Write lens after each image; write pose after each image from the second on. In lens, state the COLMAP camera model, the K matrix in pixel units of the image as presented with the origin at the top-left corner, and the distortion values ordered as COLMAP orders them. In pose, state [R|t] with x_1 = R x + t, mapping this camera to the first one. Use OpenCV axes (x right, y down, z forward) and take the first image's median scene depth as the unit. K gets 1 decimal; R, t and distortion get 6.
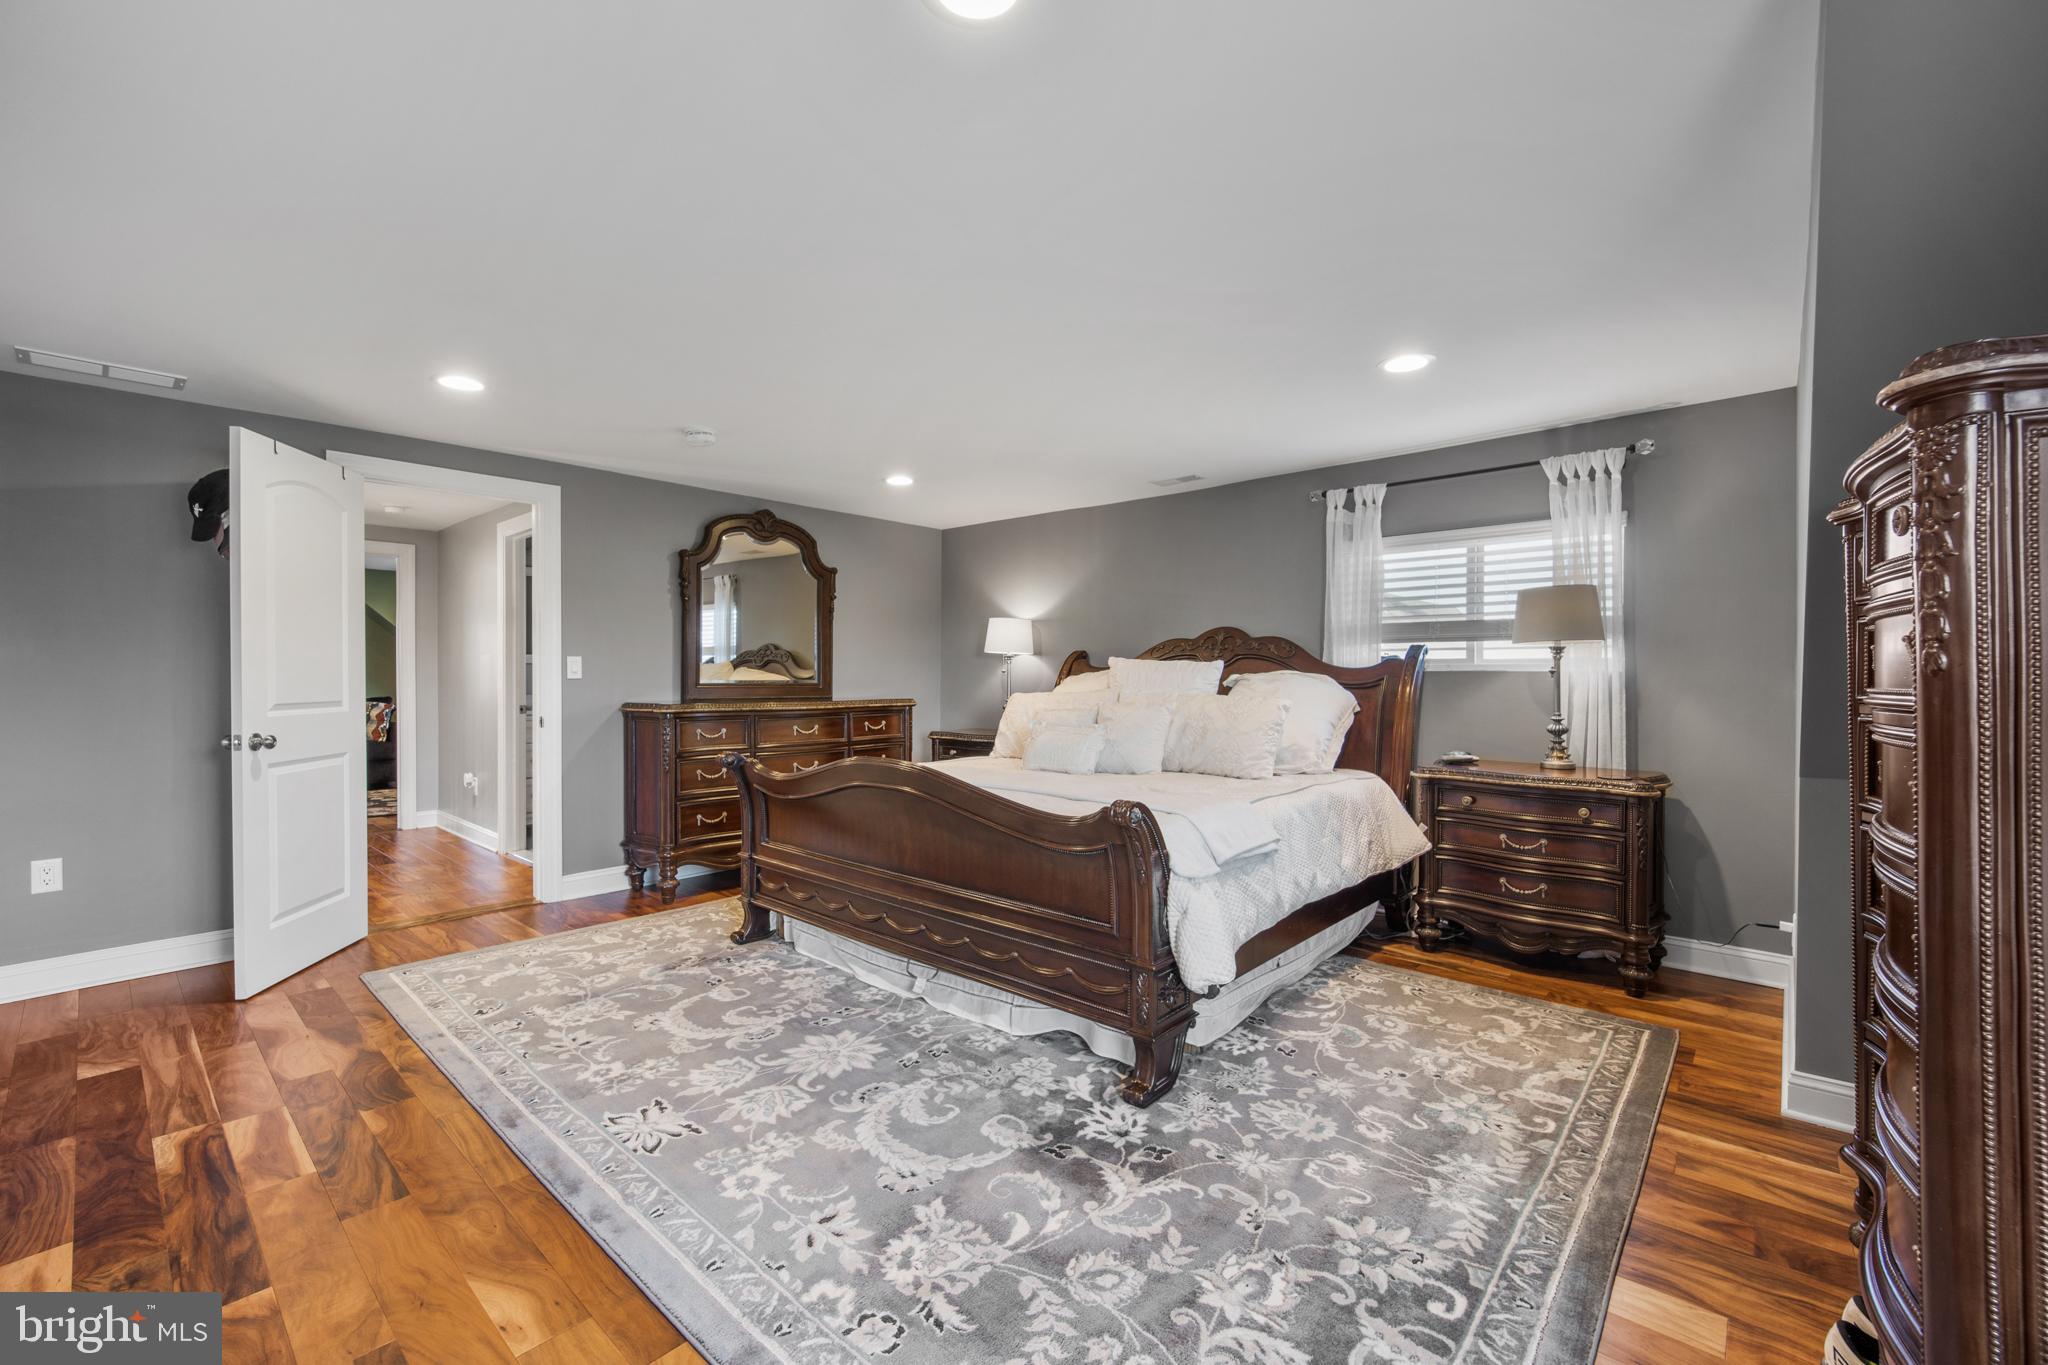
lens RADIAL K [[836.5, 0, 1016.8], [0, 836.5, 676.4], [0, 0, 1]] dist [-0.005956, 0.000121]
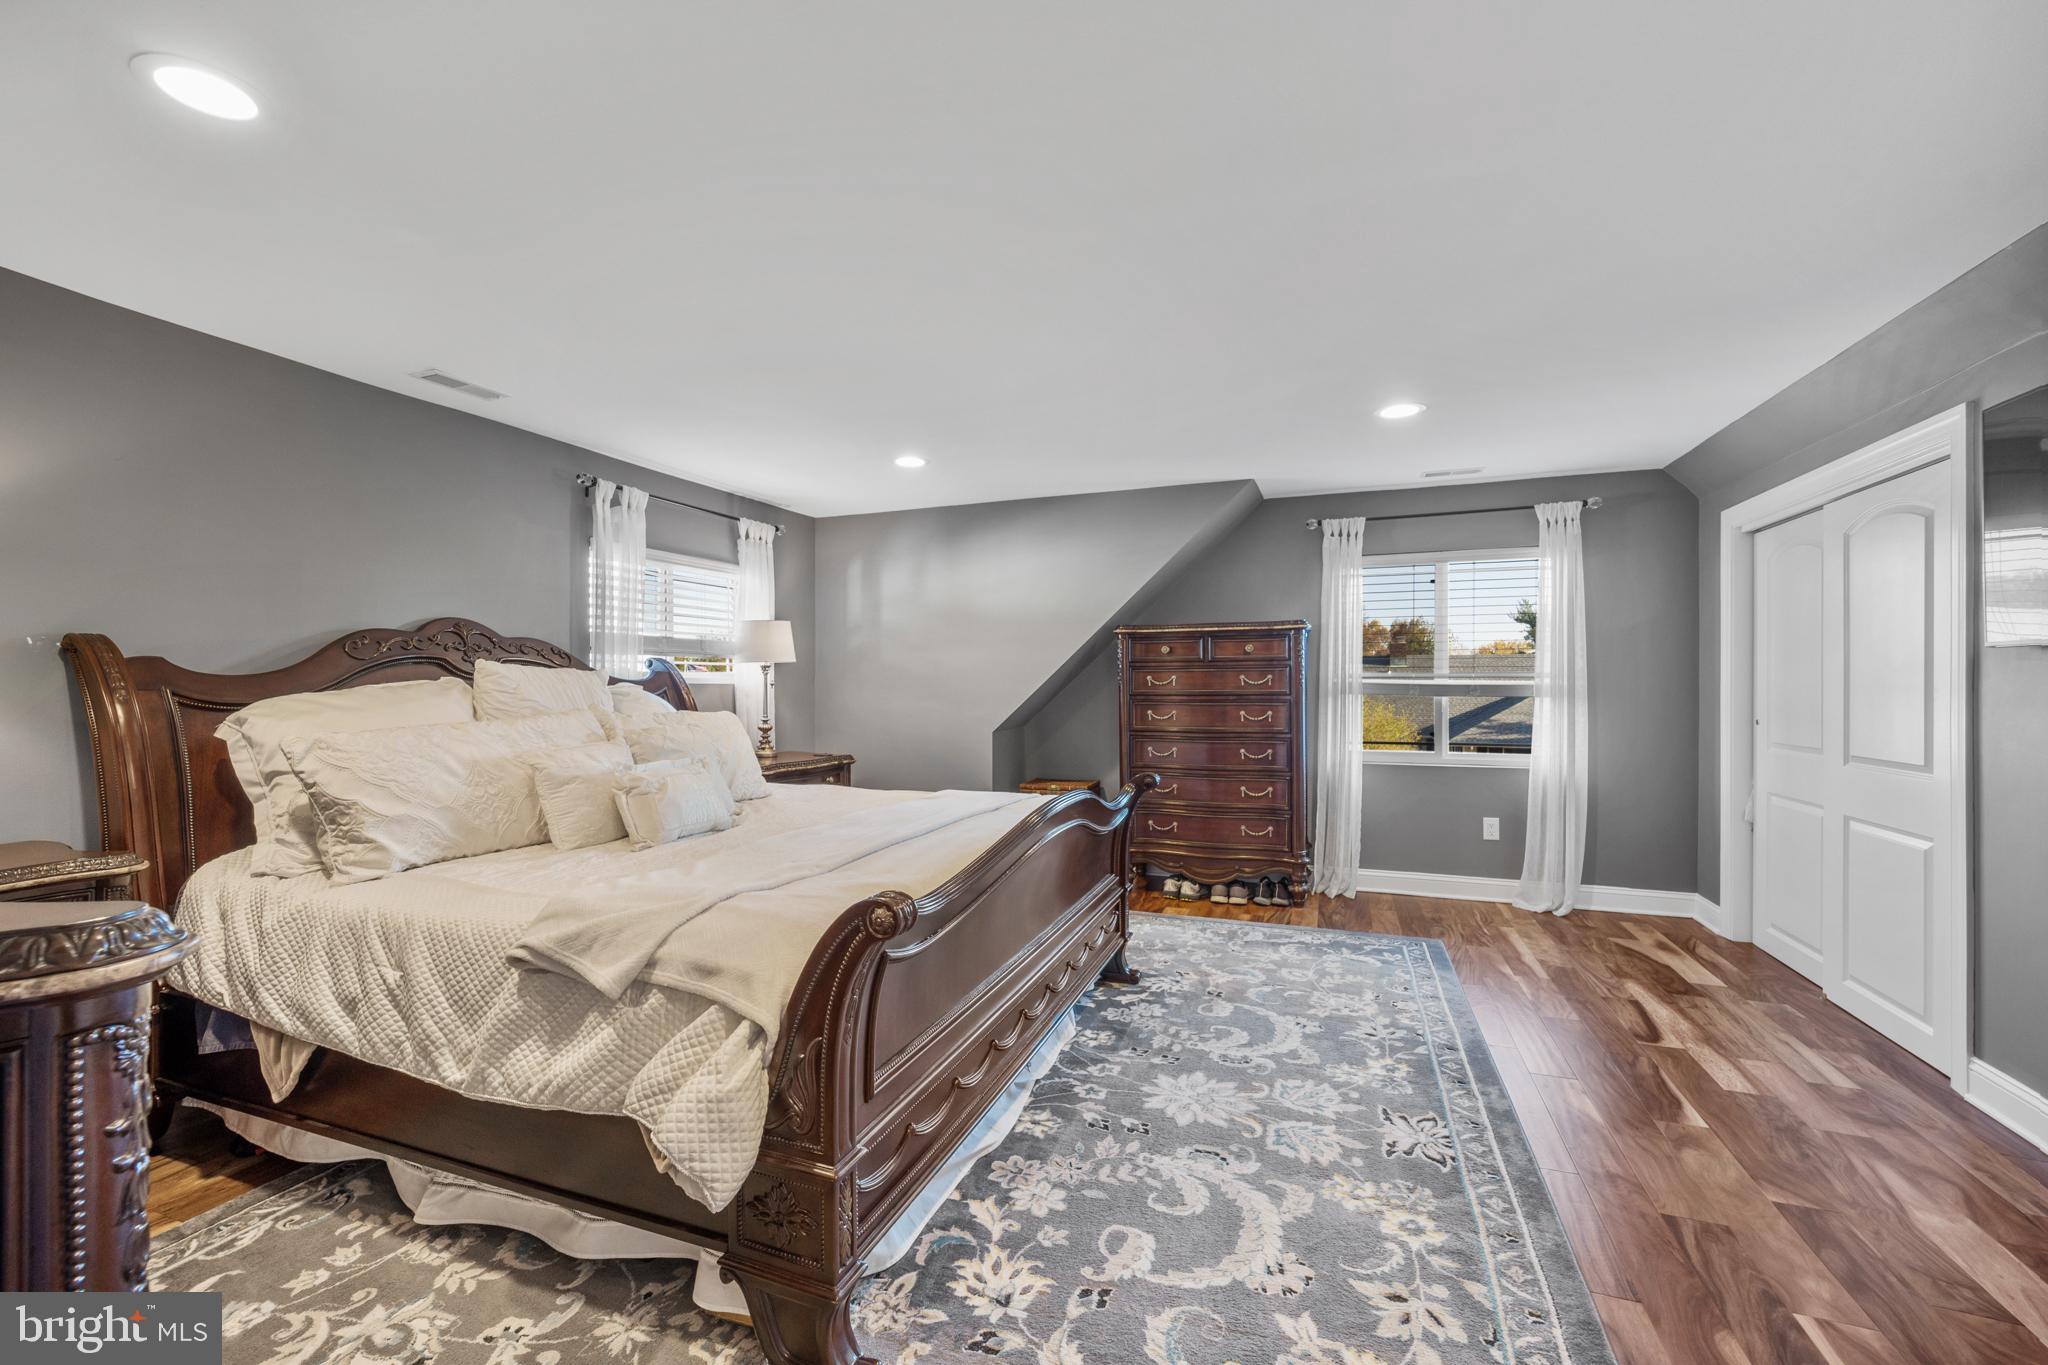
lens RADIAL K [[836.5, 0, 1015.7], [0, 836.5, 680.5], [0, 0, 1]] dist [-0.005956, 0.000121]
pose [[-0.354182, 0.003823, 0.935169, -1.065000], [0.004642, 0.999987, -0.002330, -0.008931], [-0.935165, 0.003516, -0.354195, 1.588985]]
